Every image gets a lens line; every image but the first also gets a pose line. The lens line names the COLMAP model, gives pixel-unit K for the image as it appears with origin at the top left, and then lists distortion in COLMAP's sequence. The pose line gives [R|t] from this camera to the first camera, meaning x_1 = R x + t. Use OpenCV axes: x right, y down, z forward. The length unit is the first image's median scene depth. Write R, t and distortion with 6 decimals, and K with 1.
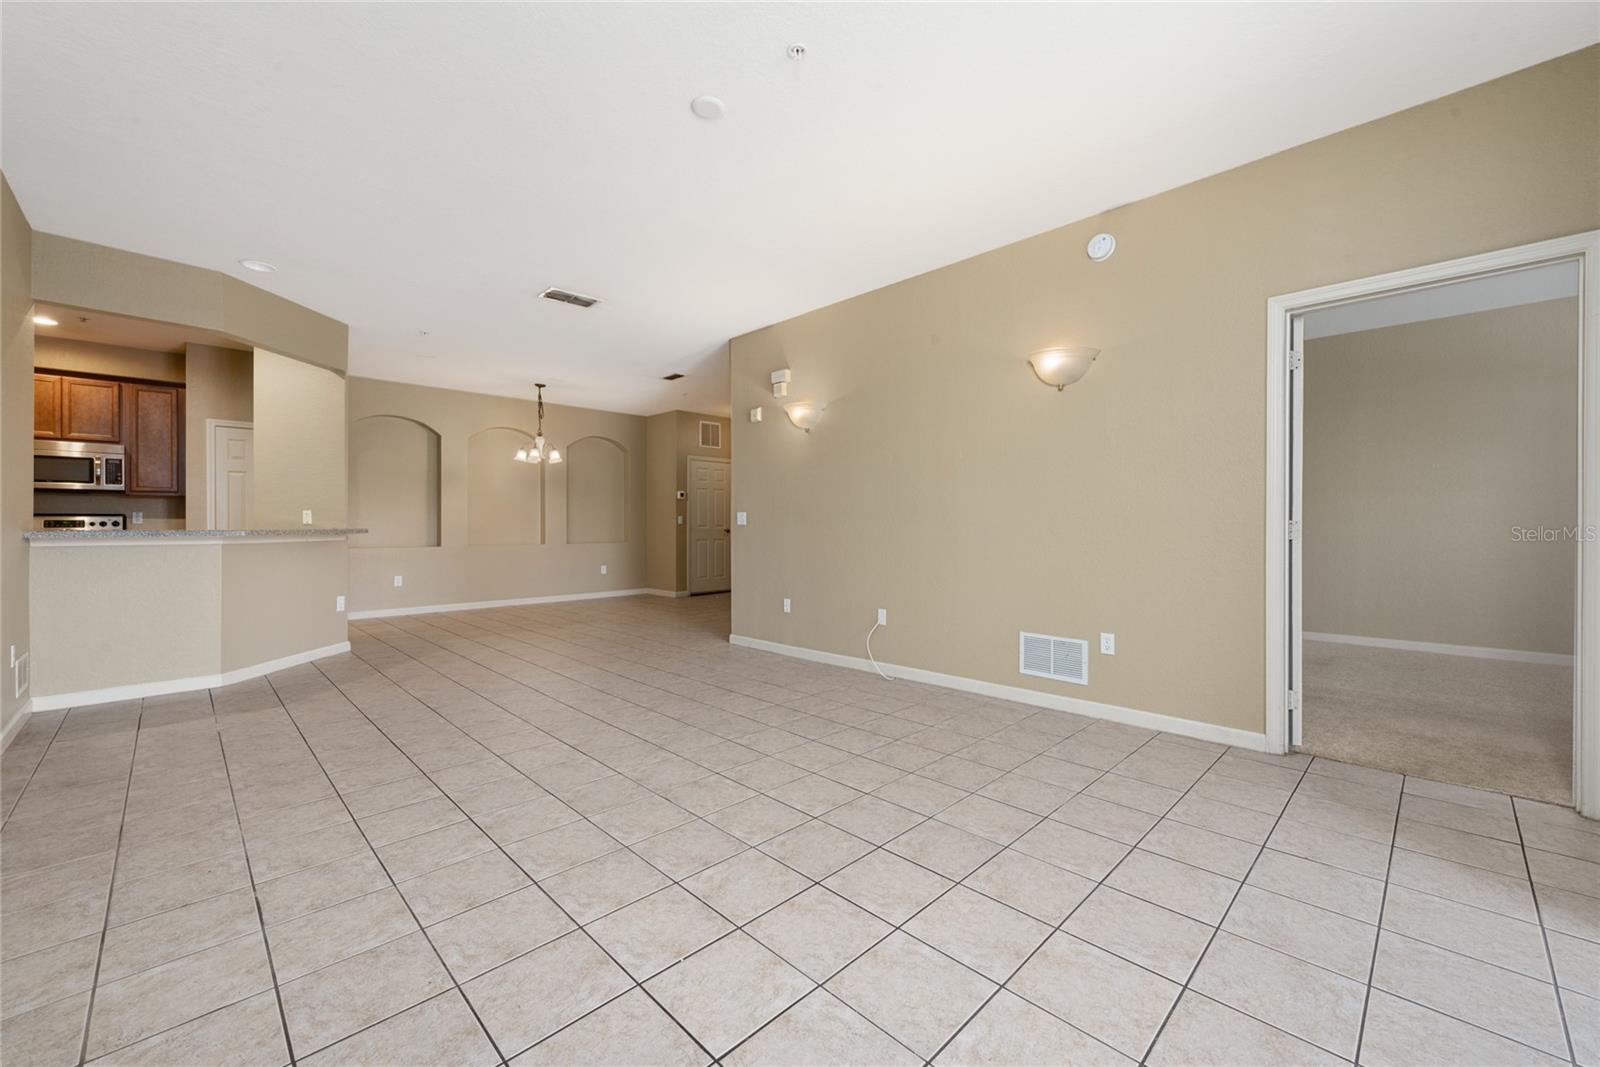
lens RADIAL K [[629.5, 0, 799.9], [0, 629.5, 529.6], [0, 0, 1]] dist [0.001979, 0.000497]
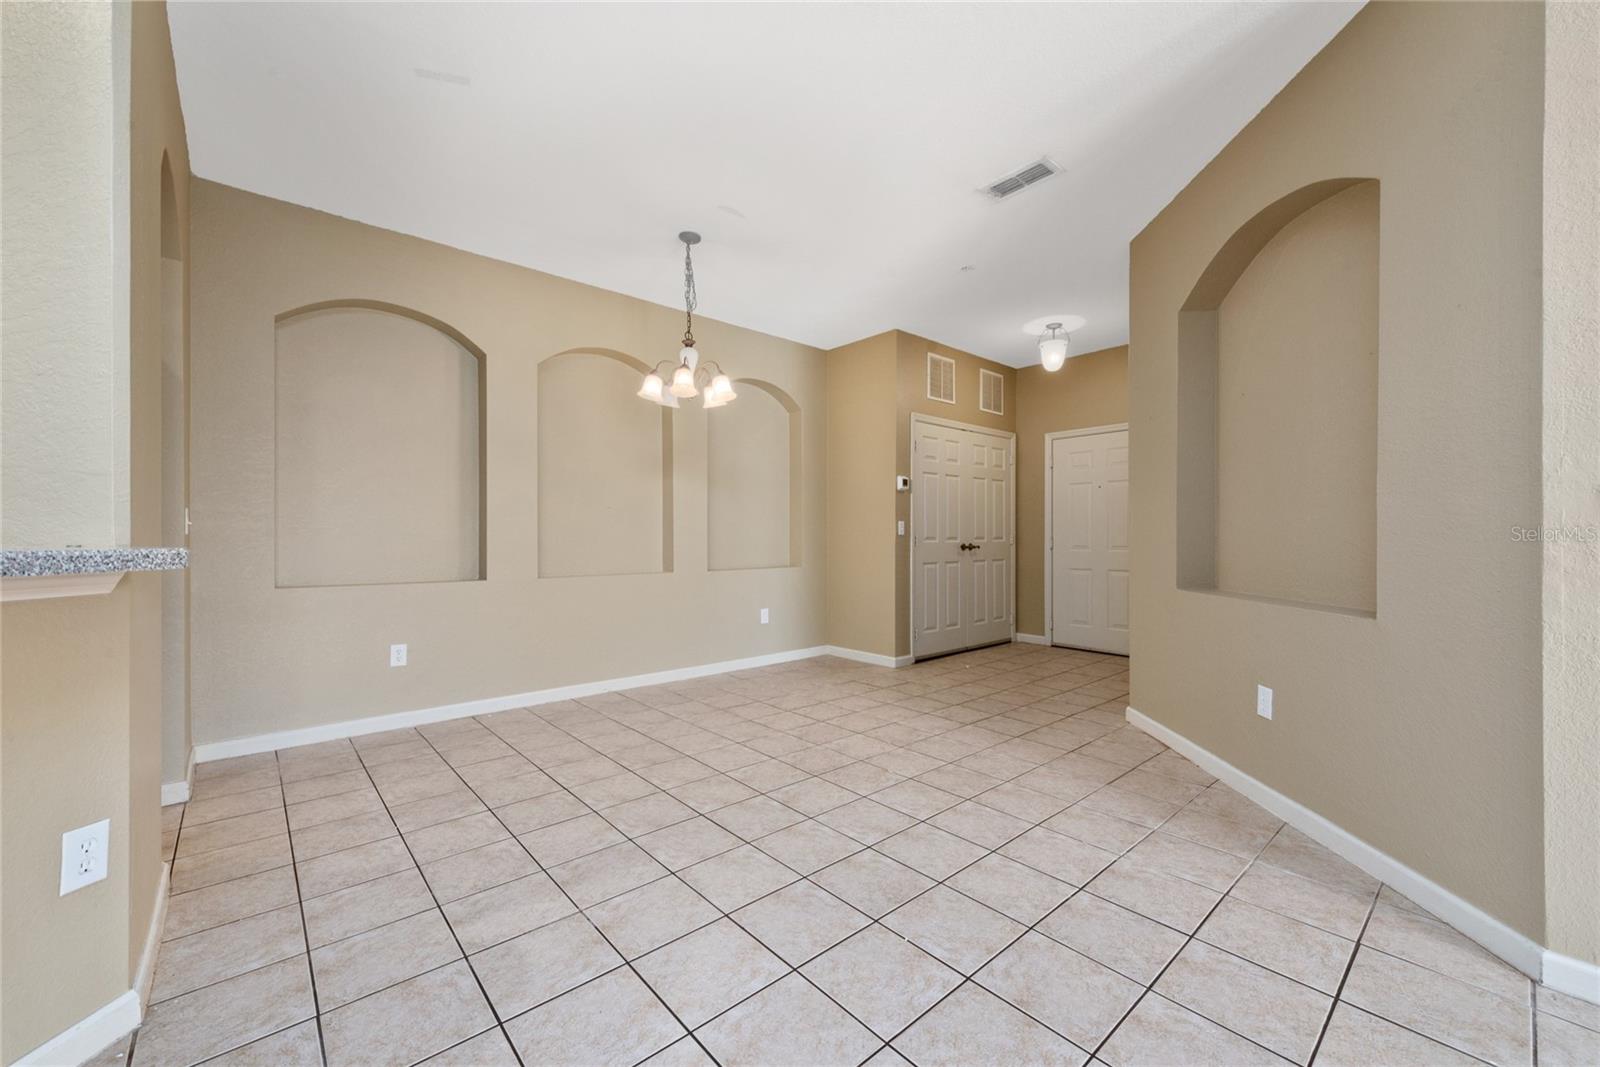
lens RADIAL K [[629.5, 0, 796.6], [0, 629.5, 532.3], [0, 0, 1]] dist [0.001979, 0.000497]
pose [[0.998044, 0.000955, -0.062511, -0.244611], [-0.001839, 0.999899, -0.014092, -0.003145], [0.062491, 0.014180, 0.997945, 0.433884]]
